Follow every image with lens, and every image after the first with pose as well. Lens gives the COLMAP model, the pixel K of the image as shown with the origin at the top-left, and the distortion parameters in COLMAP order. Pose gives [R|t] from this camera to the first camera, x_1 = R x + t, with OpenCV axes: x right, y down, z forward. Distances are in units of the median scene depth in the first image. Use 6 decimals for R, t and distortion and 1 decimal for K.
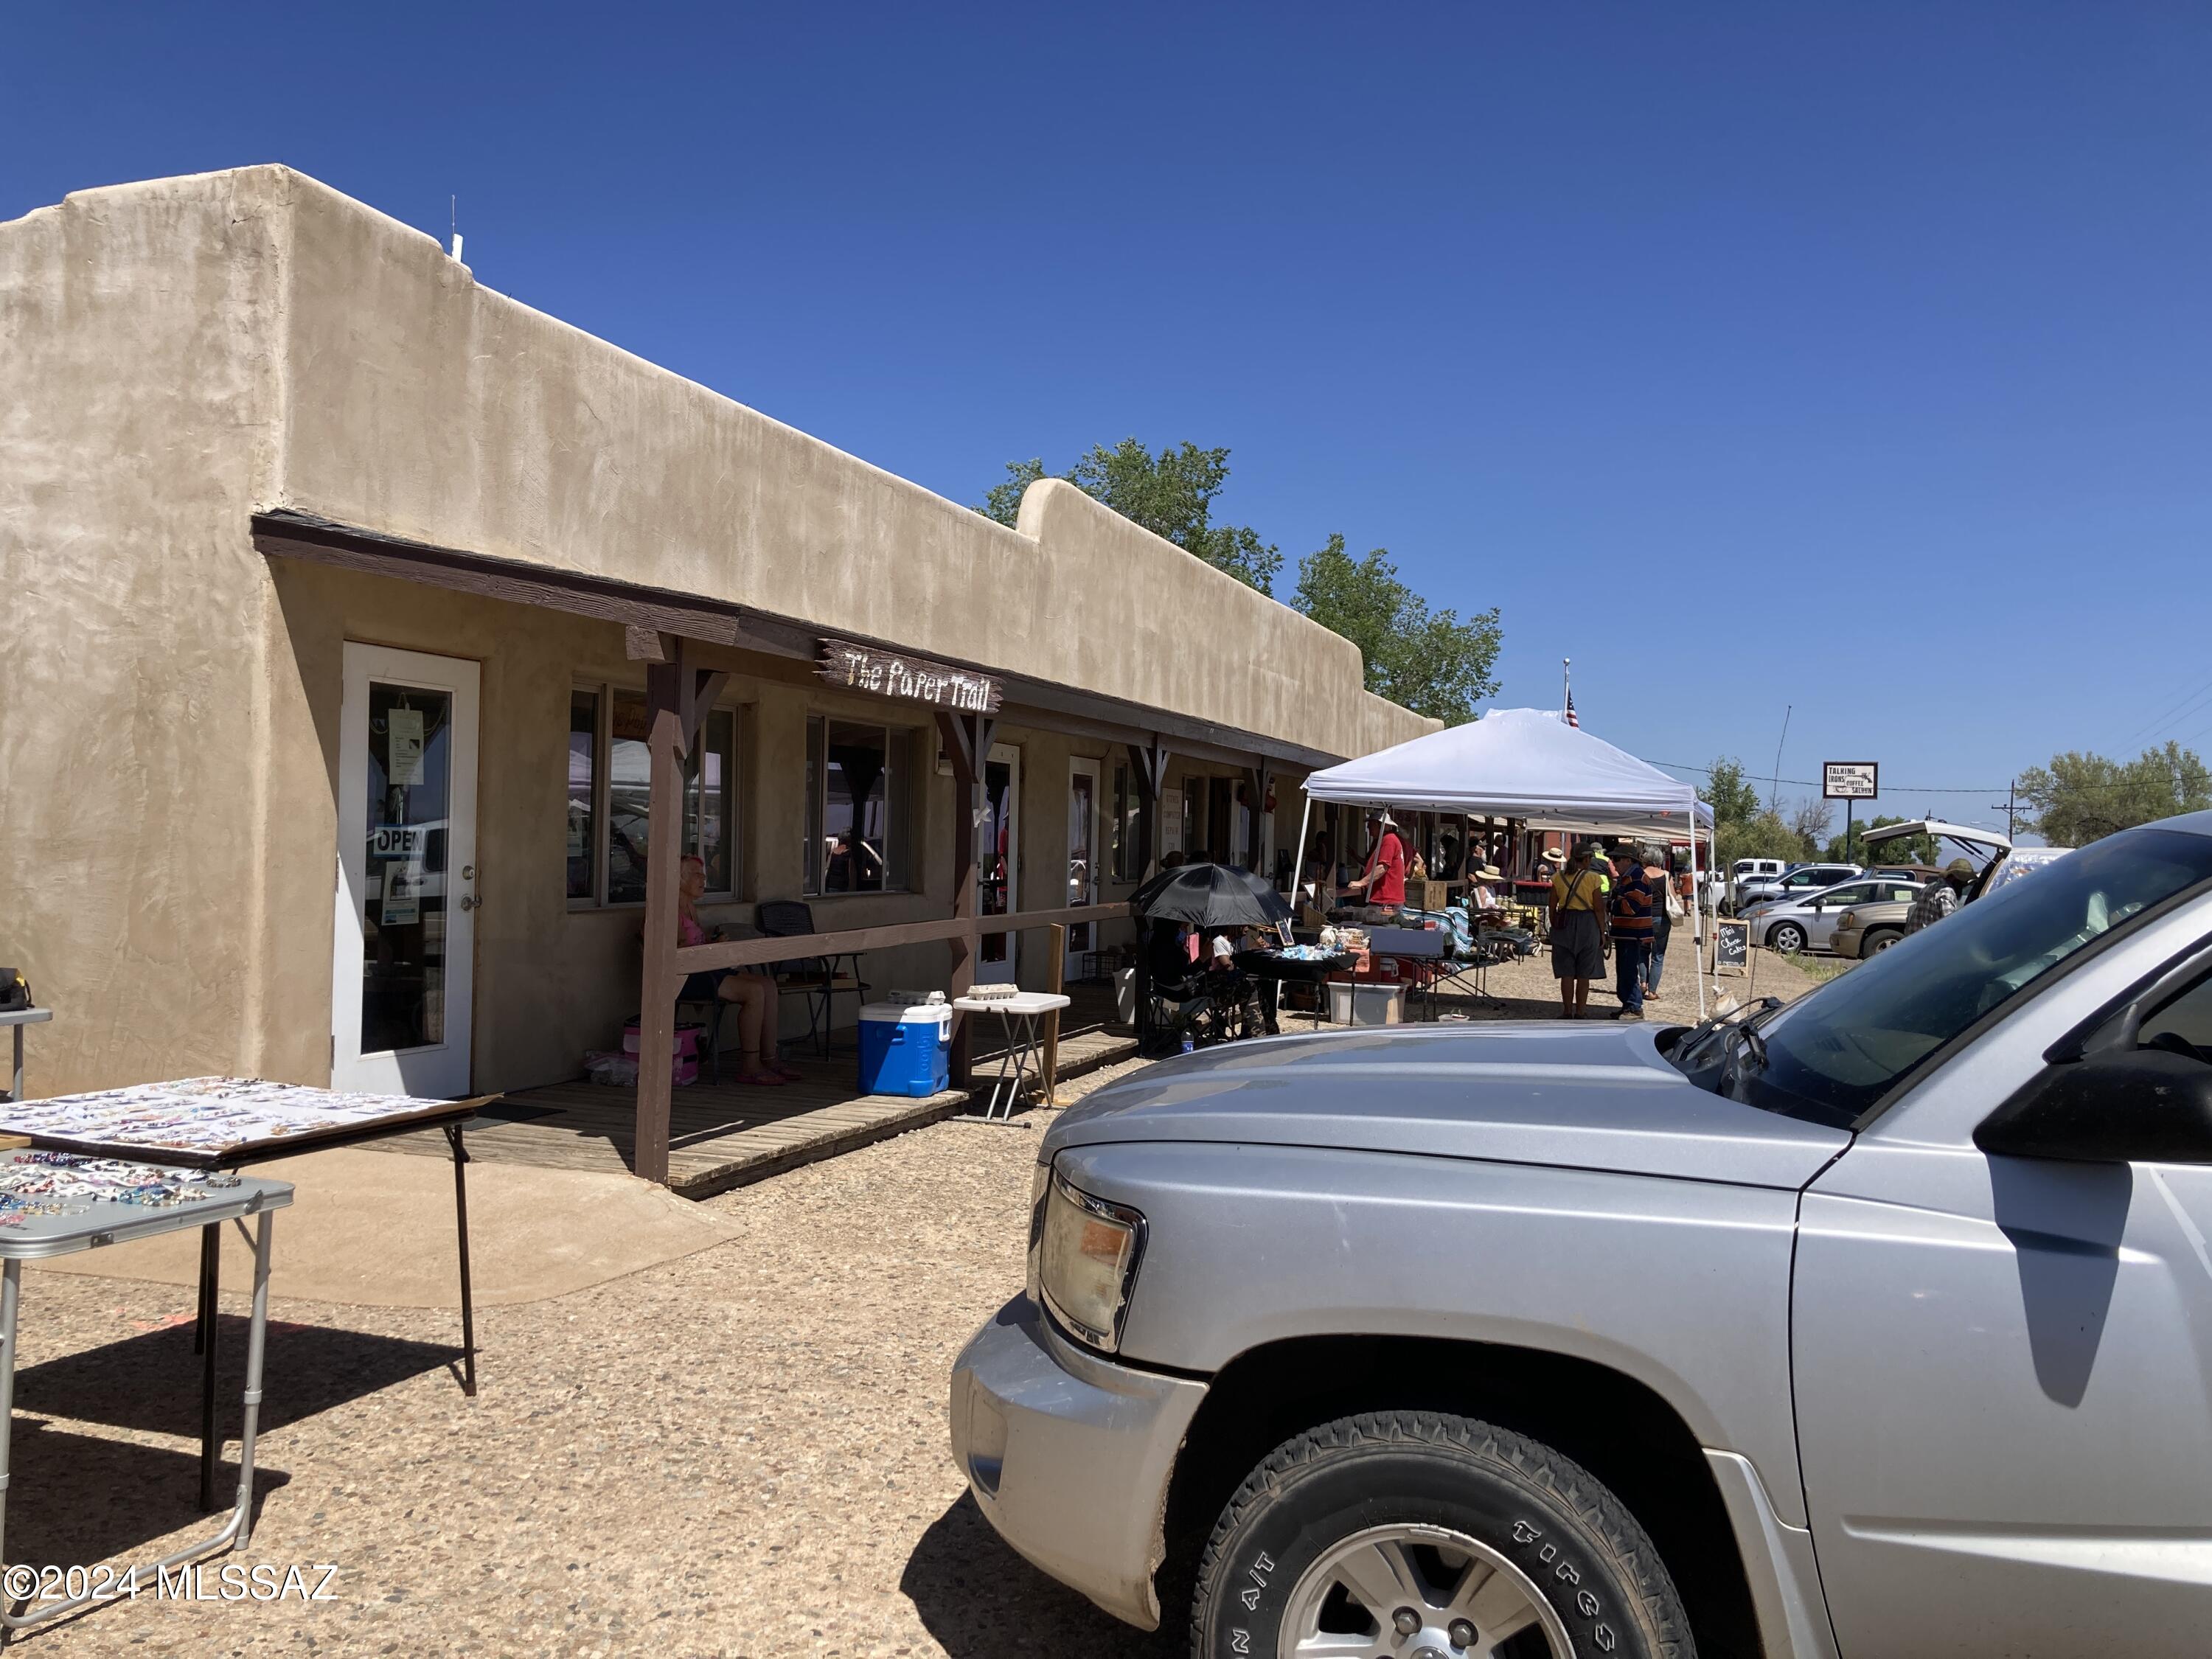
lens RADIAL K [[1814.9, 0, 1095.5], [0, 1814.9, 832.5], [0, 0, 1]] dist [-0.011574, 0.010453]
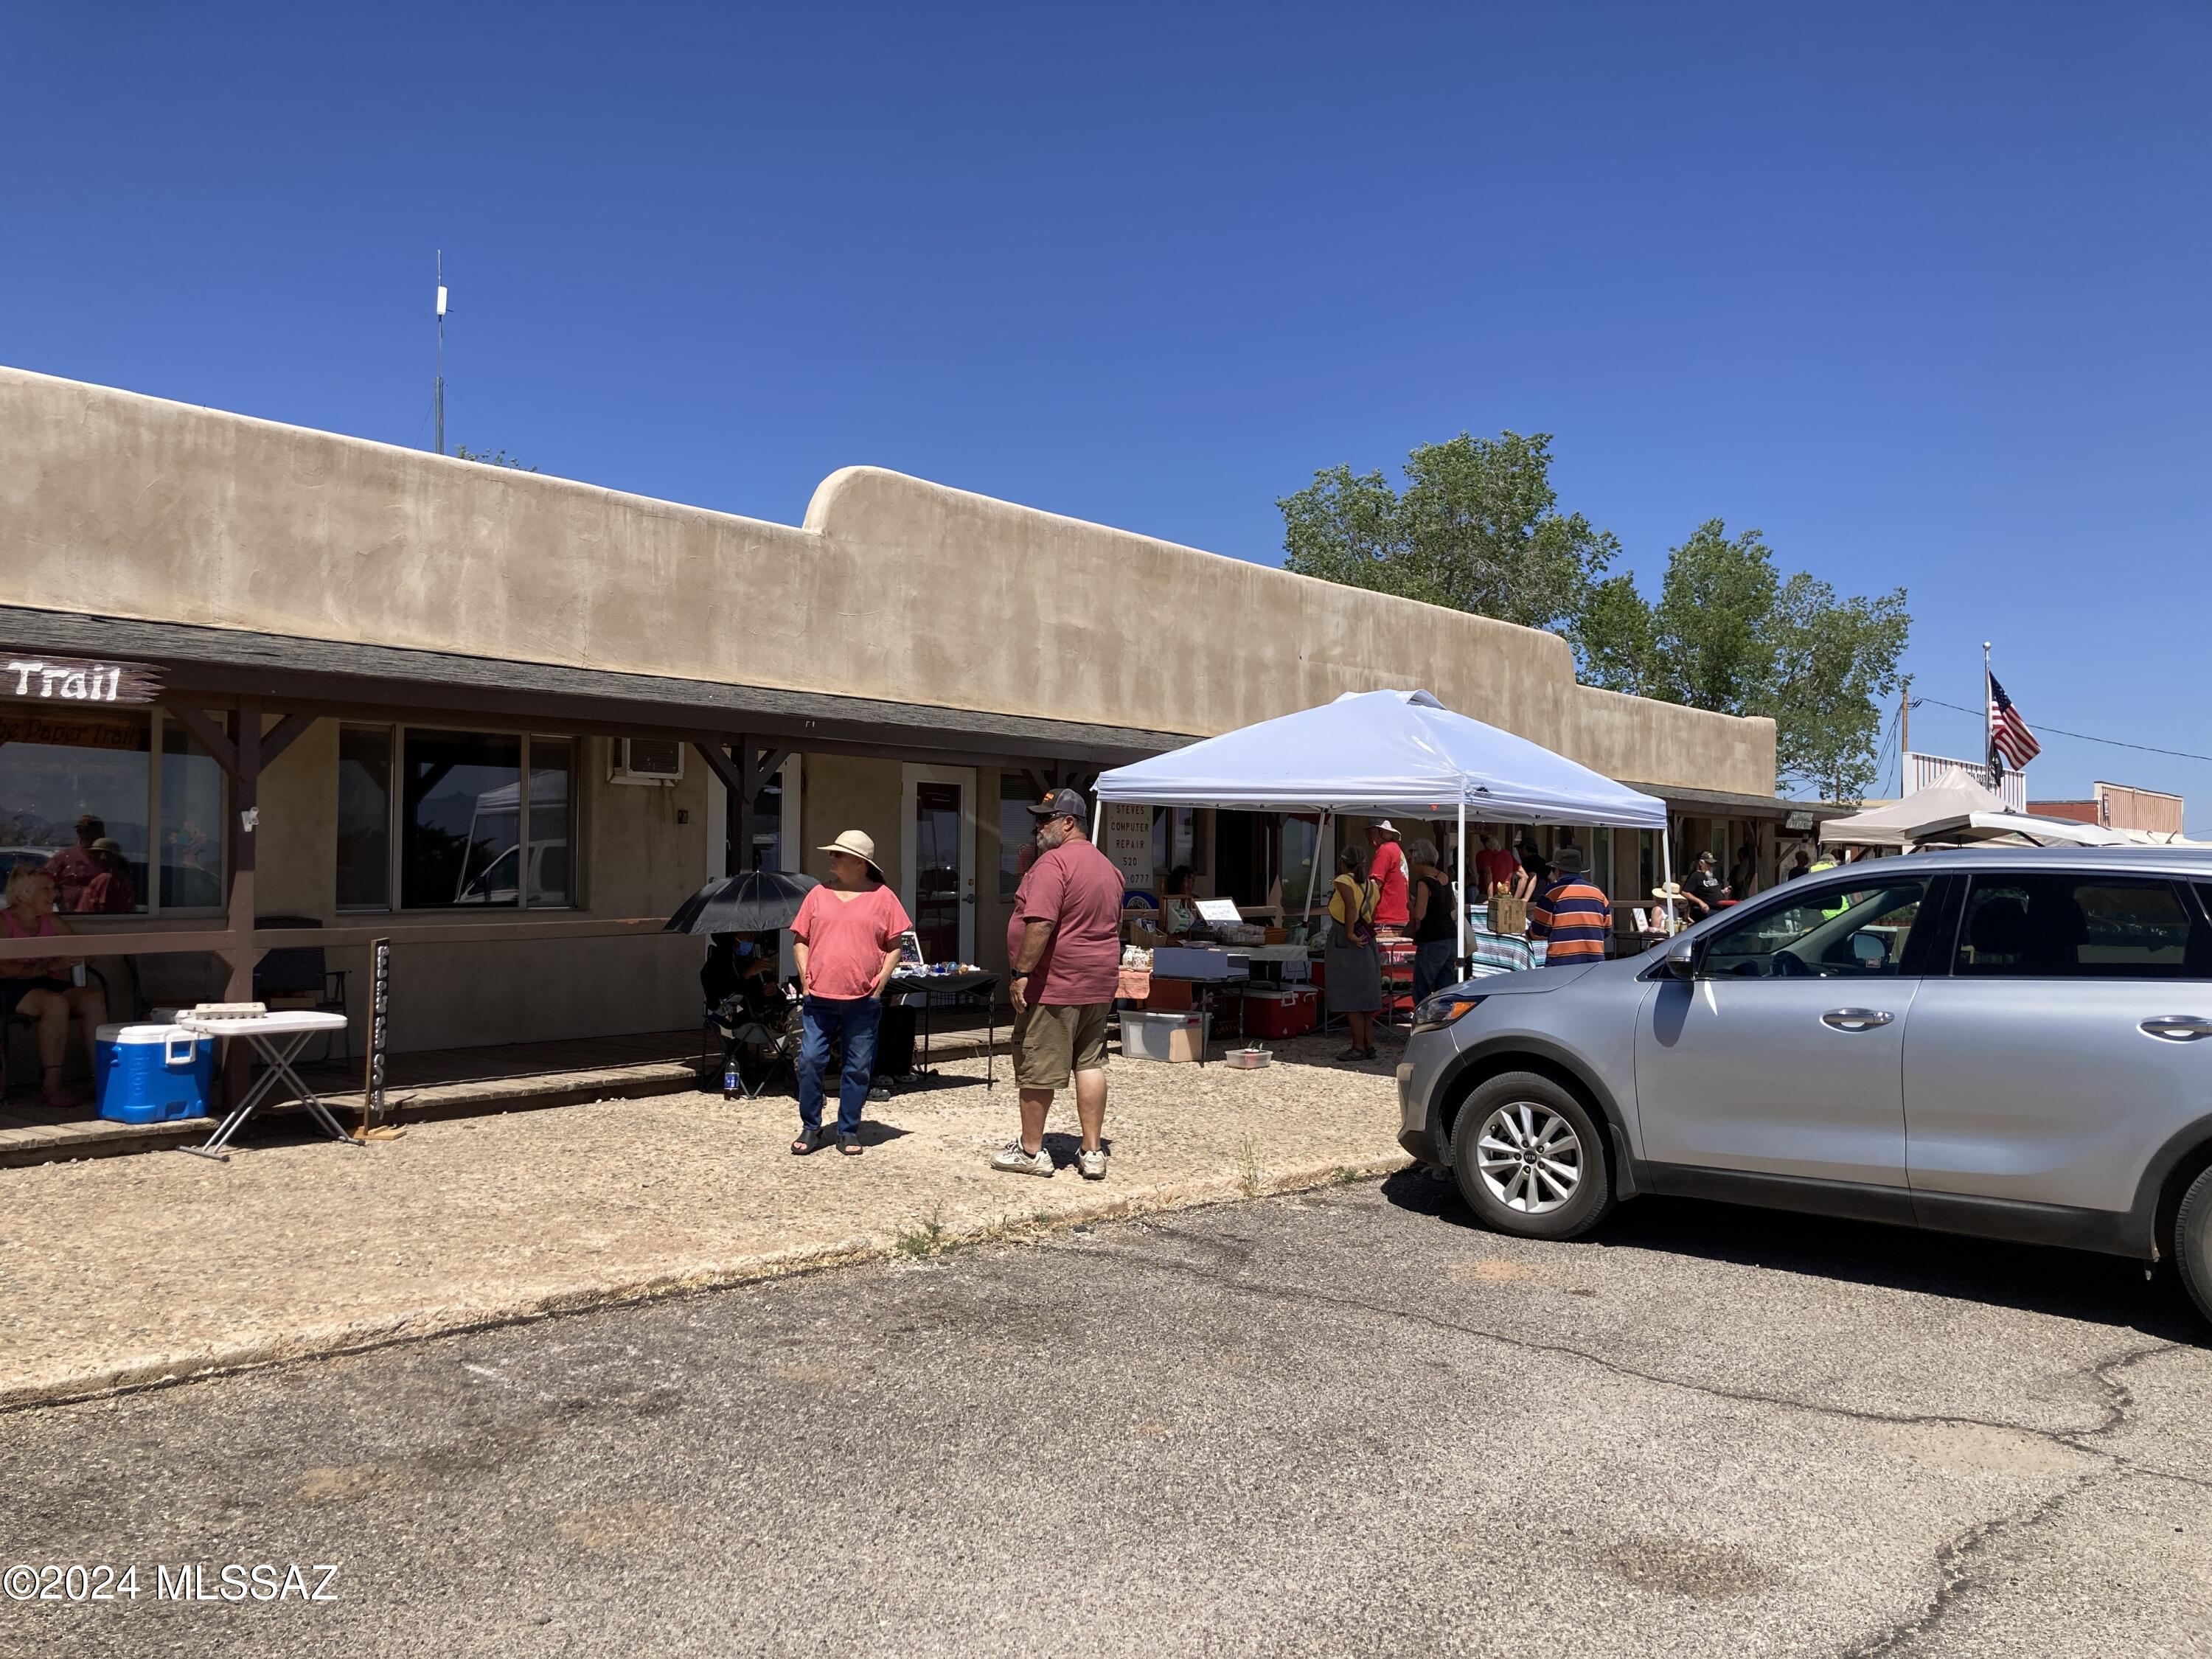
lens RADIAL K [[1814.9, 0, 1117.1], [0, 1814.9, 812.2], [0, 0, 1]] dist [-0.011574, 0.010453]
pose [[0.949508, -0.025062, -0.312741, 0.389578], [0.016174, 0.999389, -0.030981, 0.013787], [0.313326, 0.024358, 0.949333, 0.160986]]
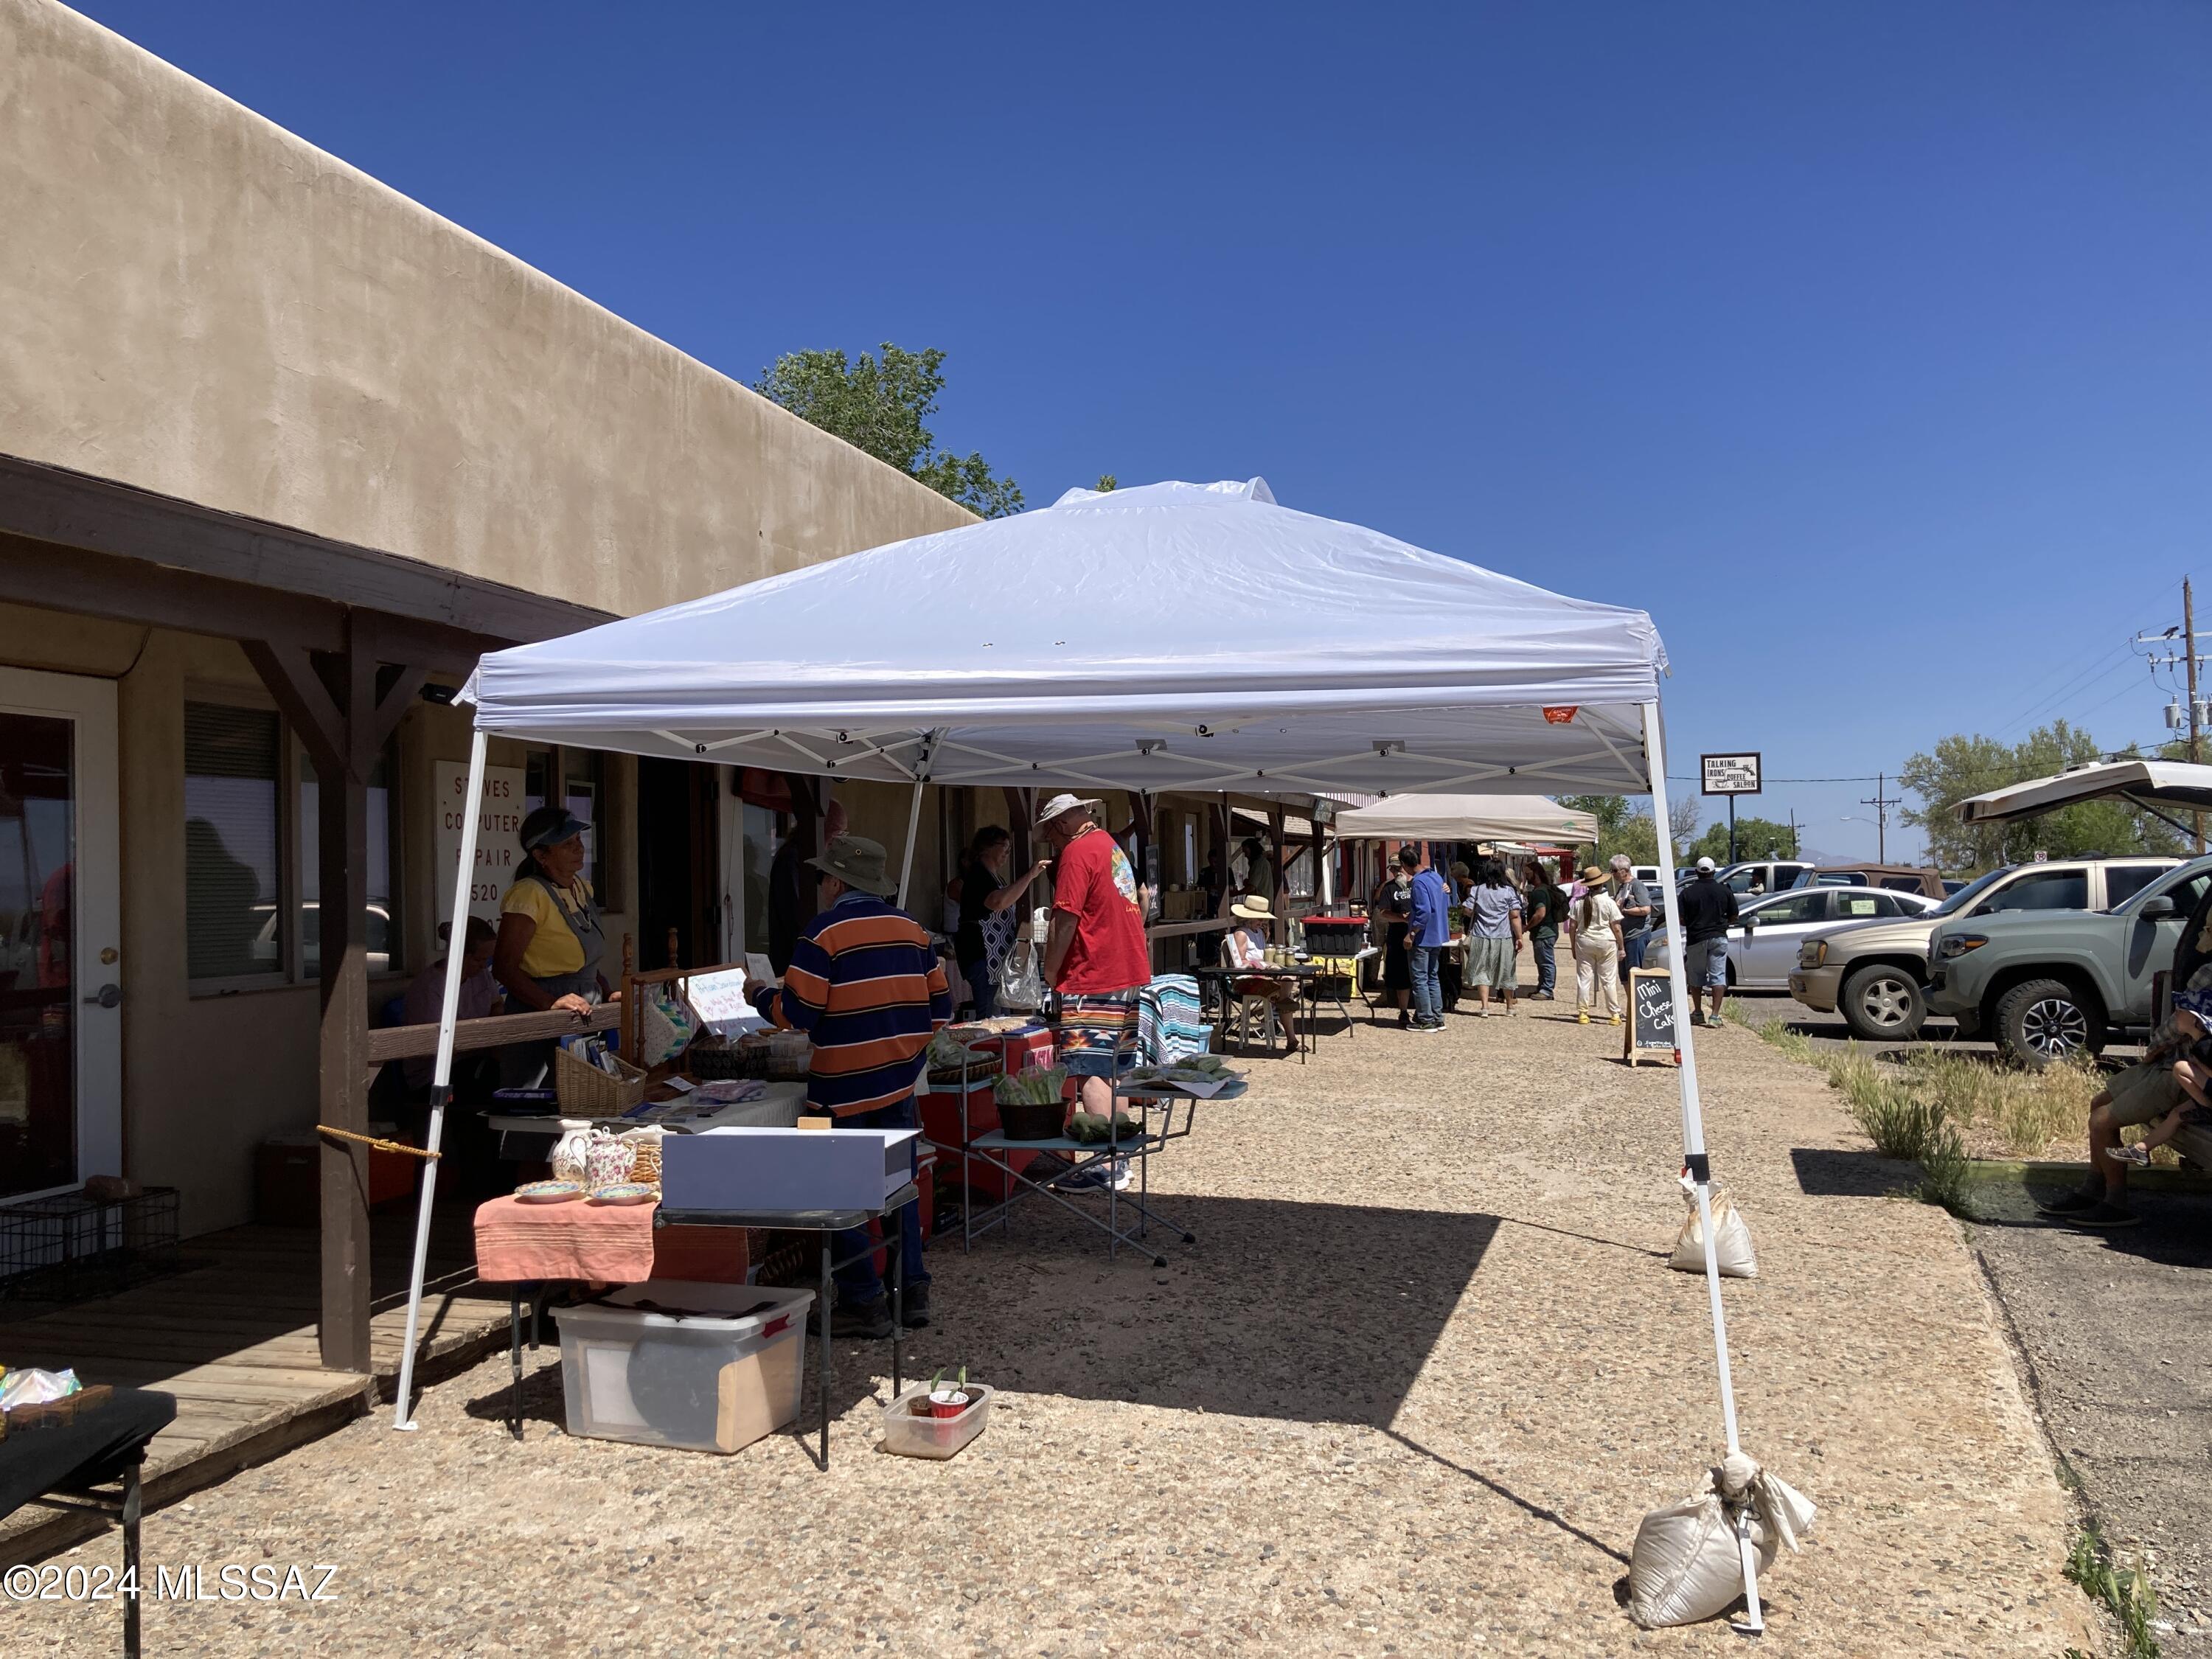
lens RADIAL K [[1814.9, 0, 1115.5], [0, 1814.9, 851.3], [0, 0, 1]] dist [-0.011574, 0.010453]
pose [[0.995783, -0.042478, 0.081316, 0.197126], [0.043124, 0.999050, -0.006204, 0.008915], [-0.080975, 0.009685, 0.996669, 0.651445]]
